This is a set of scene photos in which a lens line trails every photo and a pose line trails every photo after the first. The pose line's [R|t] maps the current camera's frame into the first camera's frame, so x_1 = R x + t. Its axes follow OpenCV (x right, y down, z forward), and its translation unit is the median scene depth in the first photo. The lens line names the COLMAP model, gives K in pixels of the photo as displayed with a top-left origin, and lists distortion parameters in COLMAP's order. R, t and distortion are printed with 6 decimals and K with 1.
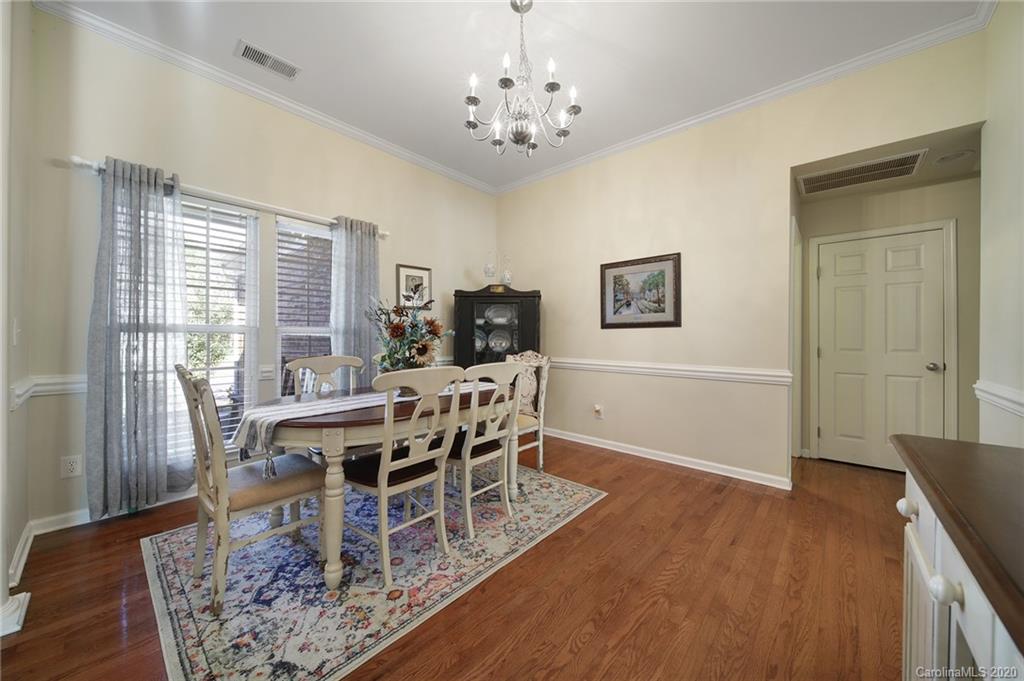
lens RADIAL K [[361.0, 0, 515.2], [0, 361.0, 336.6], [0, 0, 1]] dist [-0.003399, -0.000796]
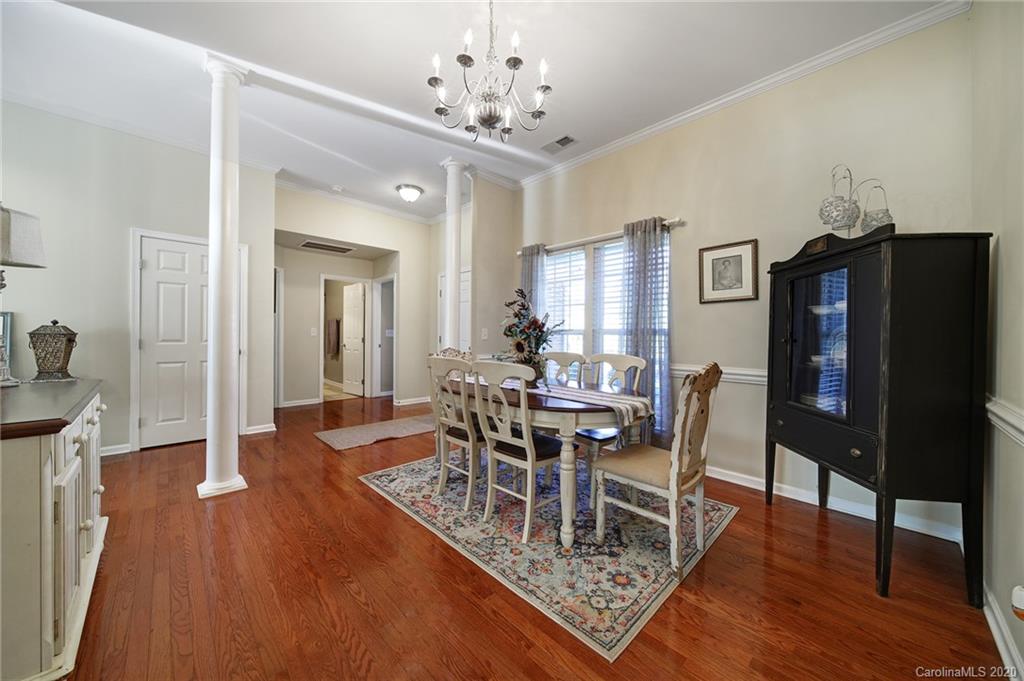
lens RADIAL K [[361.0, 0, 503.8], [0, 361.0, 338.2], [0, 0, 1]] dist [-0.003399, -0.000796]
pose [[-0.085992, 0.000784, -0.996296, 0.878729], [-0.011672, 0.999930, 0.001795, 0.006761], [0.996227, 0.011783, -0.085977, 1.053157]]
